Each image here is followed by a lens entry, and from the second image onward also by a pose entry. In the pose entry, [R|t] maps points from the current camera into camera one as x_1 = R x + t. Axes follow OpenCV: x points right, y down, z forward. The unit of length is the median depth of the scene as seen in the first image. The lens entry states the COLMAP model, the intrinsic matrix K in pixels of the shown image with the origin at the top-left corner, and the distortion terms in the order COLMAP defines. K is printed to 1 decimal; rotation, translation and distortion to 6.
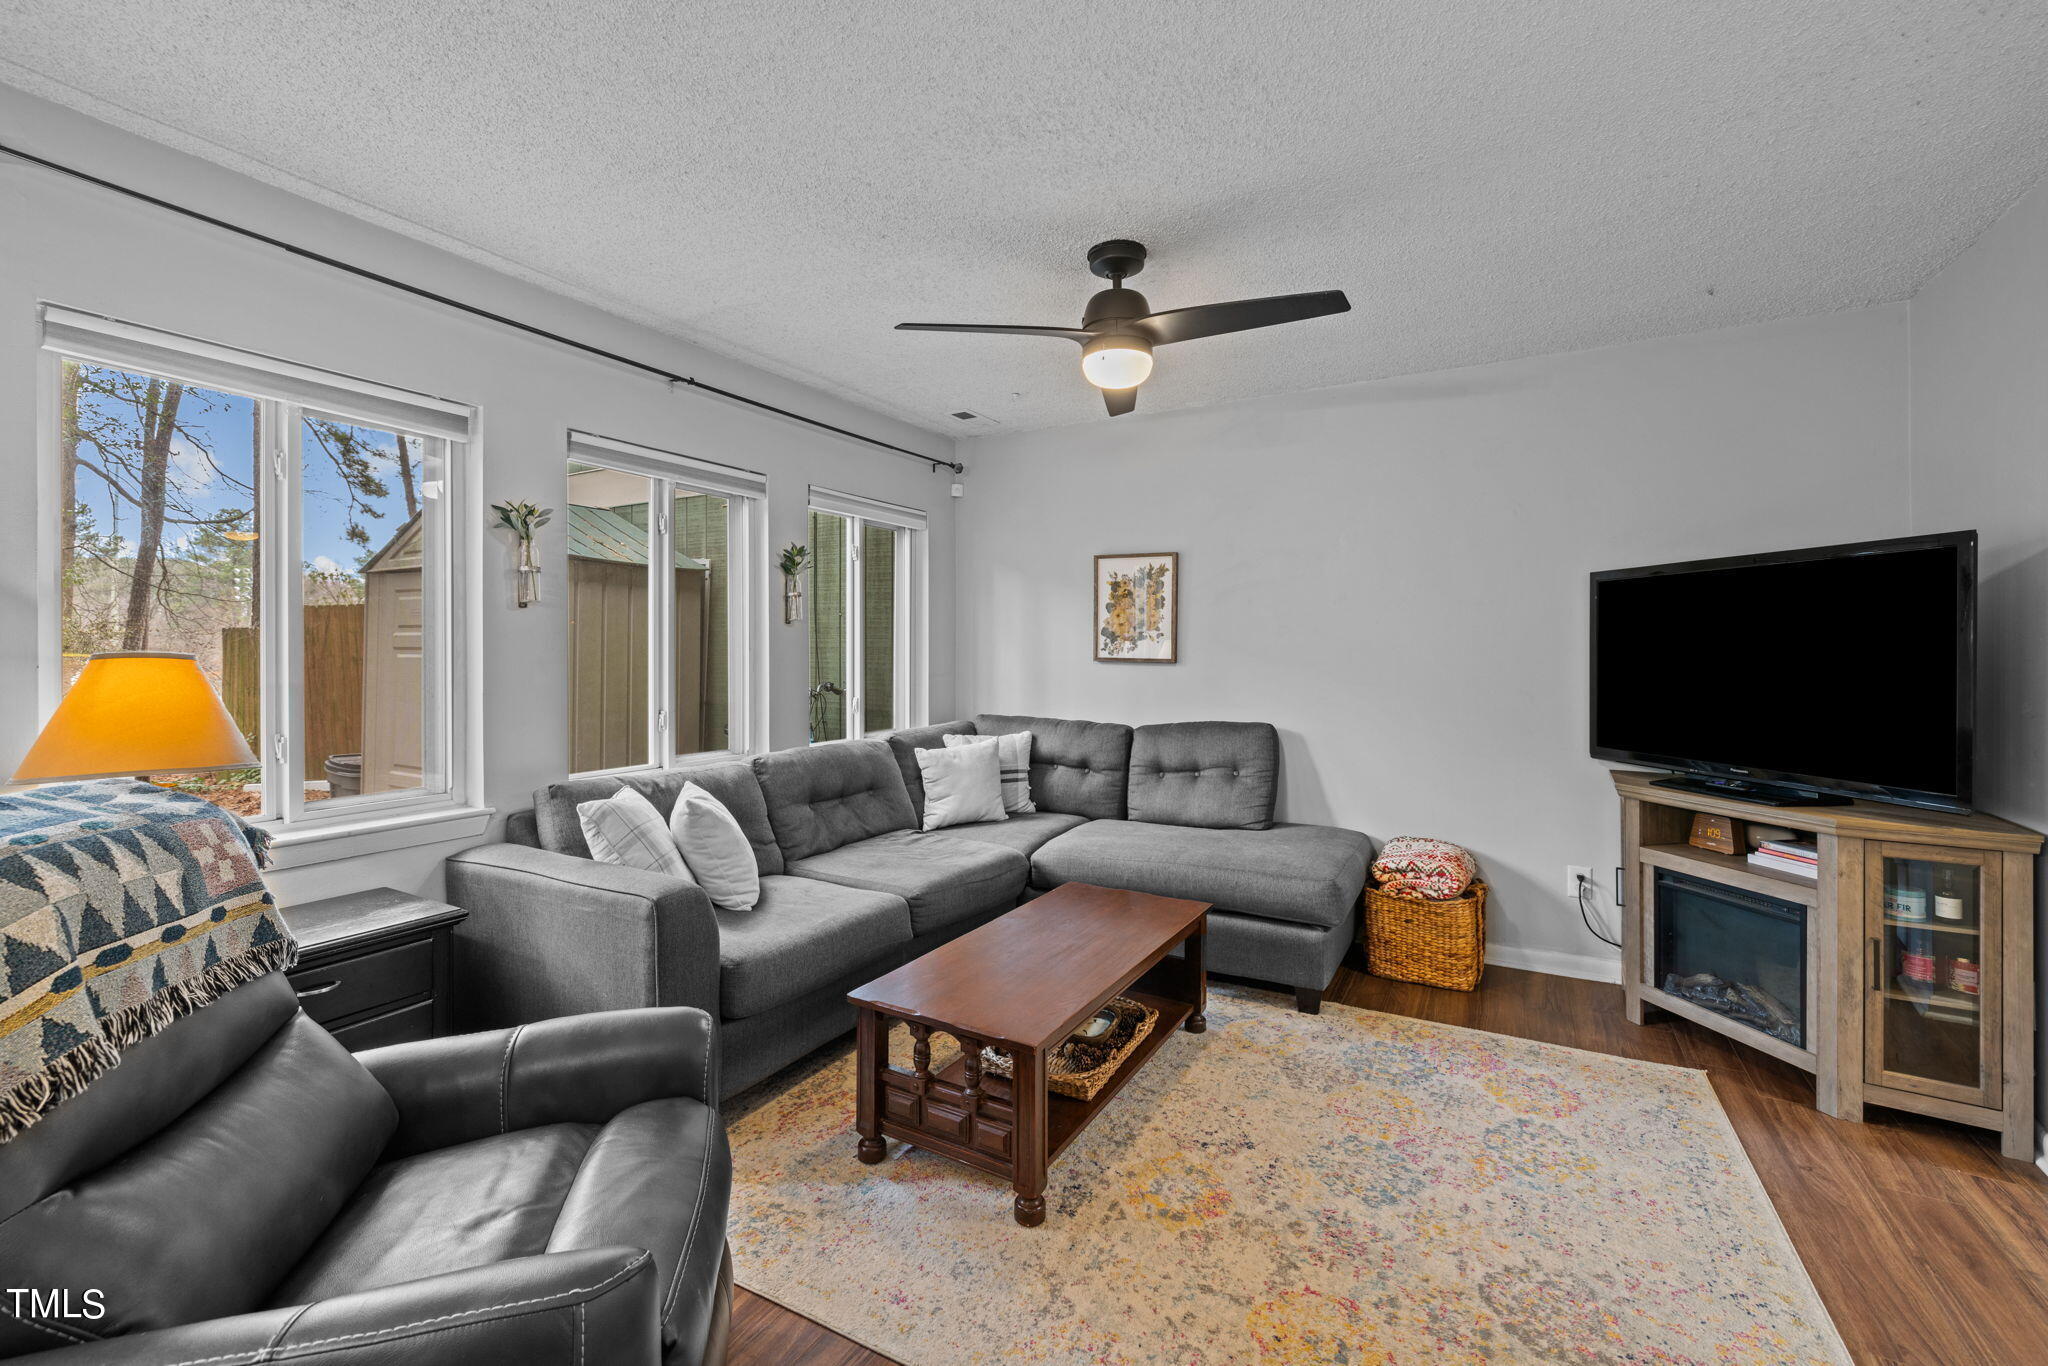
lens RADIAL K [[865.1, 0, 1026.5], [0, 865.1, 663.7], [0, 0, 1]] dist [0.004323, 0.000278]
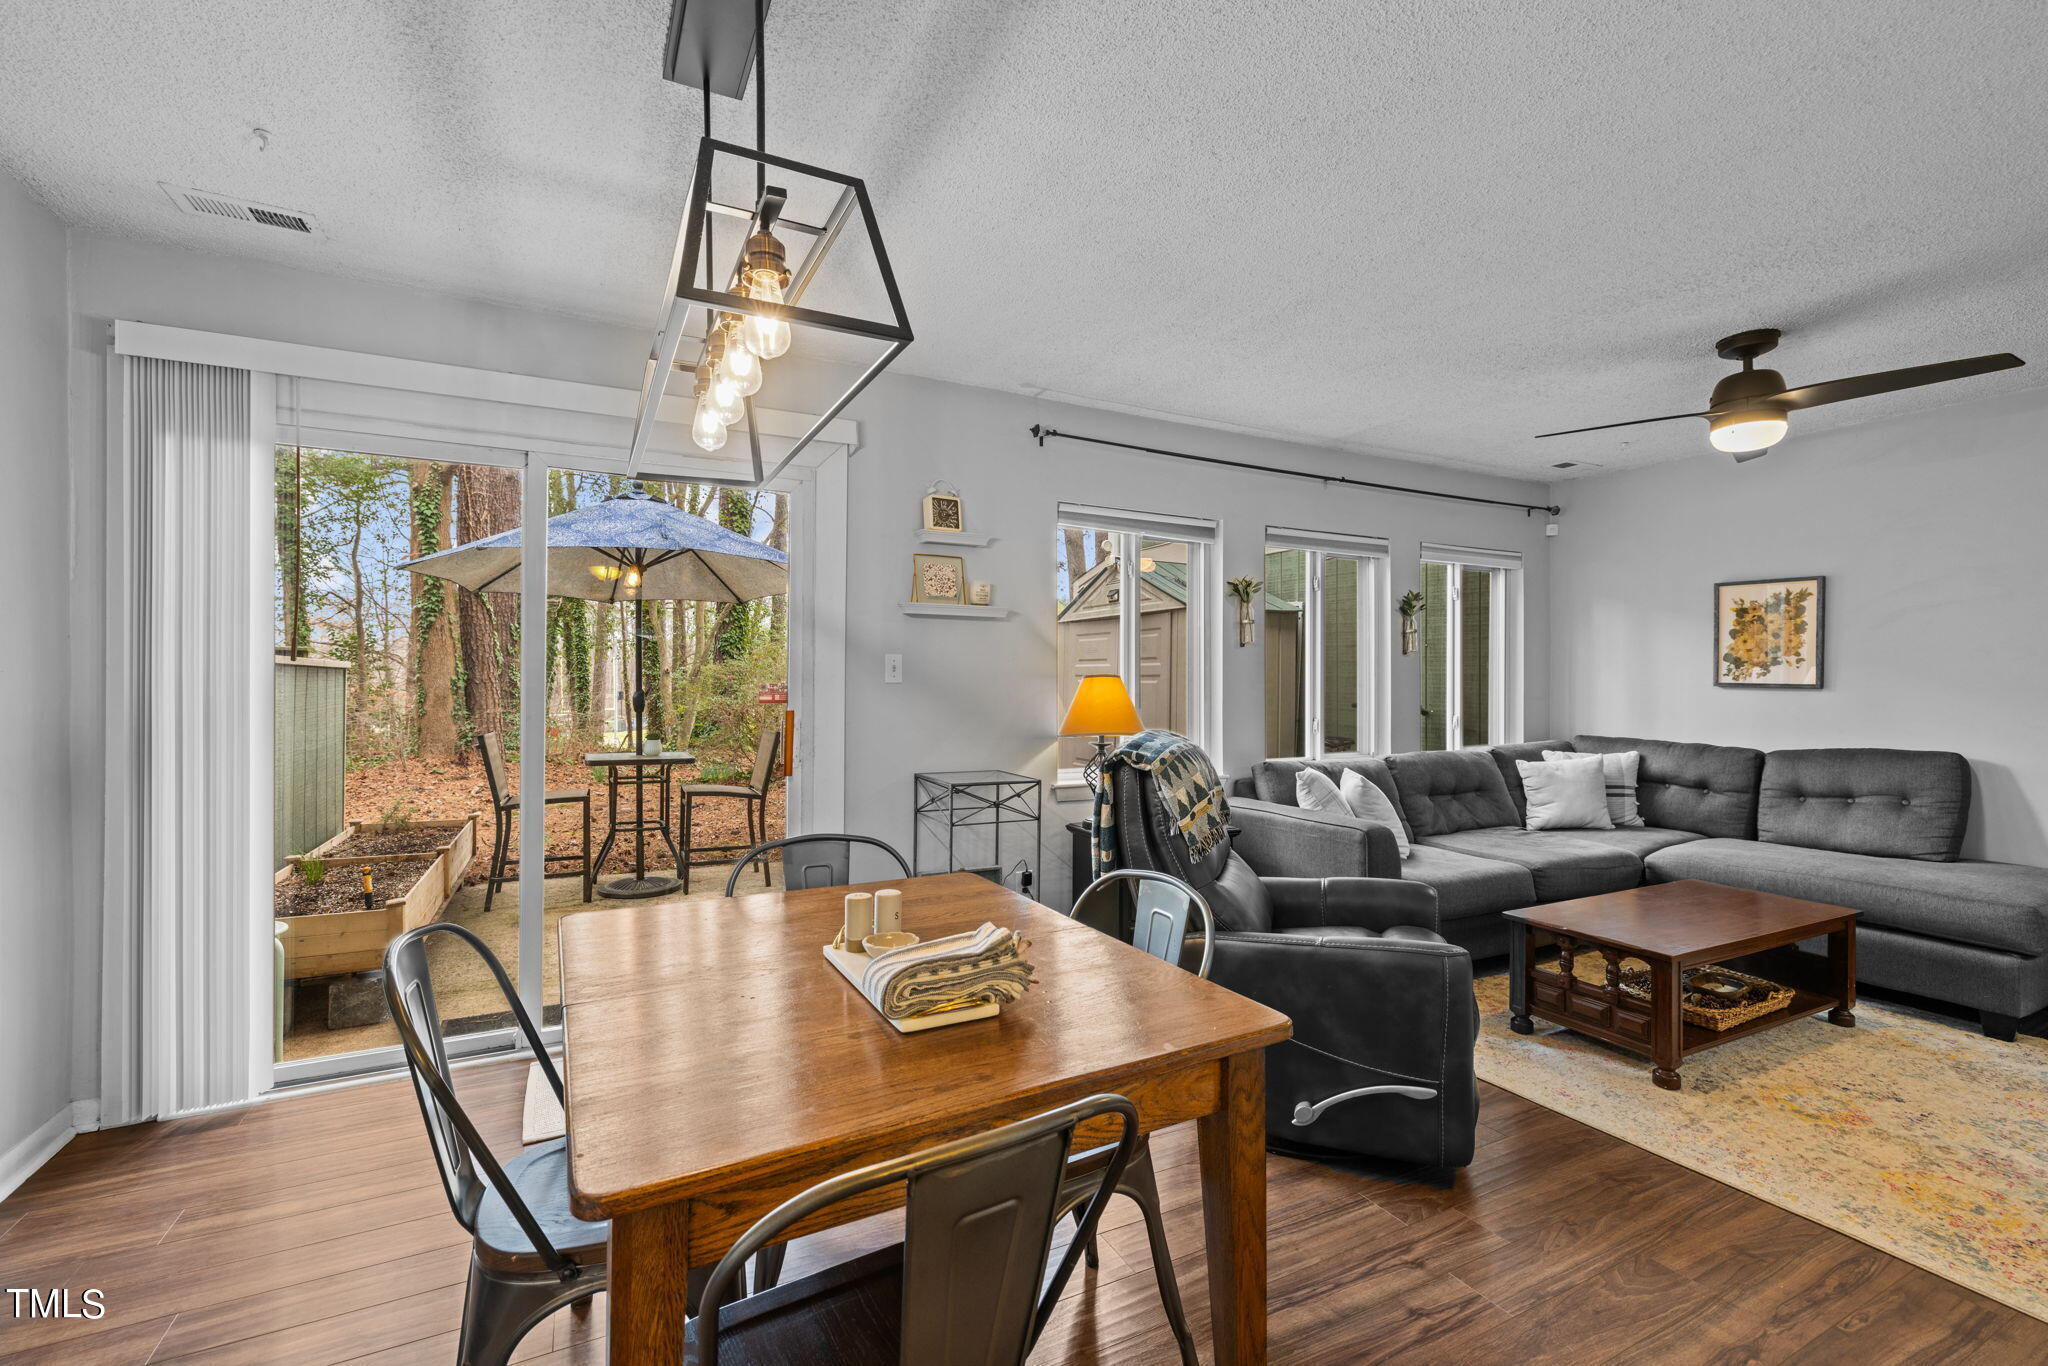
lens RADIAL K [[865.1, 0, 1013.0], [0, 865.1, 680.3], [0, 0, 1]] dist [0.004323, 0.000278]
pose [[0.830966, 0.002738, -0.556317, -0.056659], [-0.010995, 0.999873, -0.011502, 0.015148], [0.556215, 0.015675, 0.830890, -0.443349]]
